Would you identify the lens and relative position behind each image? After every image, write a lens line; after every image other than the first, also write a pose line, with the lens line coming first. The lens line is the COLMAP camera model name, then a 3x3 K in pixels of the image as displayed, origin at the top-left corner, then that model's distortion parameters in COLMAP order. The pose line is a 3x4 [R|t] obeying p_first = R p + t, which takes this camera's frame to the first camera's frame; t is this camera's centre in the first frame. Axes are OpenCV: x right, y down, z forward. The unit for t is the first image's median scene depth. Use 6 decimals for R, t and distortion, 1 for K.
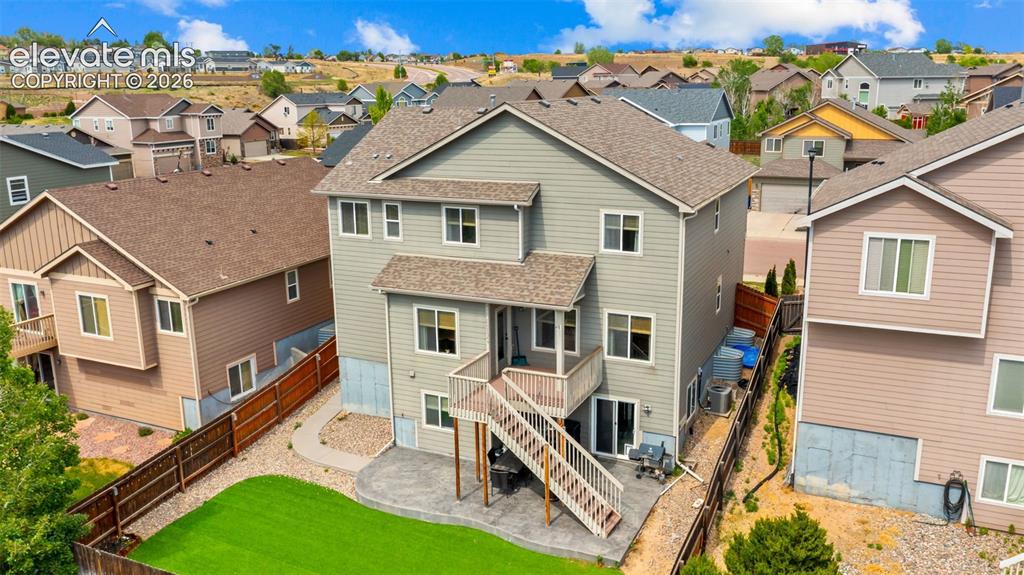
lens RADIAL K [[817.8, 0, 515.7], [0, 817.8, 289.5], [0, 0, 1]] dist [0.002110, 0.007812]
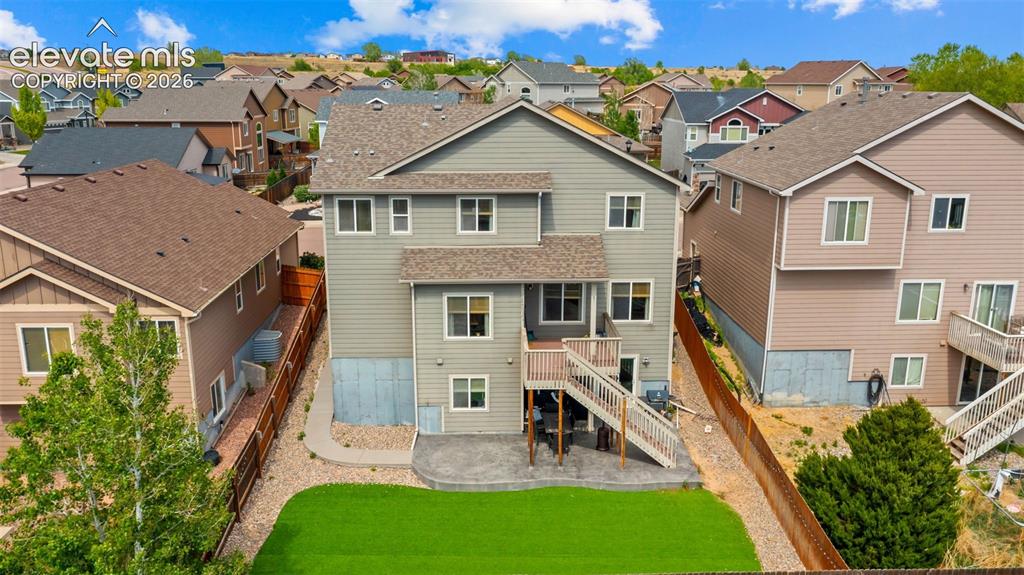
lens RADIAL K [[817.8, 0, 515.9], [0, 817.8, 287.8], [0, 0, 1]] dist [0.002110, 0.007812]
pose [[0.891849, -0.101455, 0.440808, -0.507668], [0.097398, 0.994735, 0.031890, -0.013609], [-0.441723, 0.014493, 0.897035, 0.030119]]
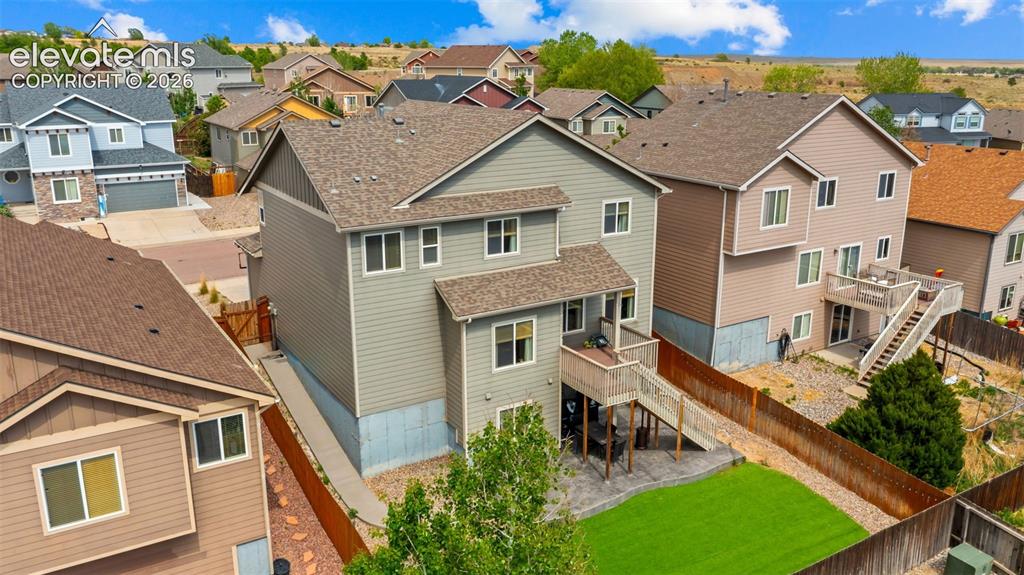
lens RADIAL K [[817.8, 0, 517.2], [0, 817.8, 285.0], [0, 0, 1]] dist [0.002110, 0.007812]
pose [[0.550165, -0.217452, 0.806247, -0.896494], [0.191330, 0.972640, 0.131770, -0.152349], [-0.812842, 0.081764, 0.576717, 0.418767]]
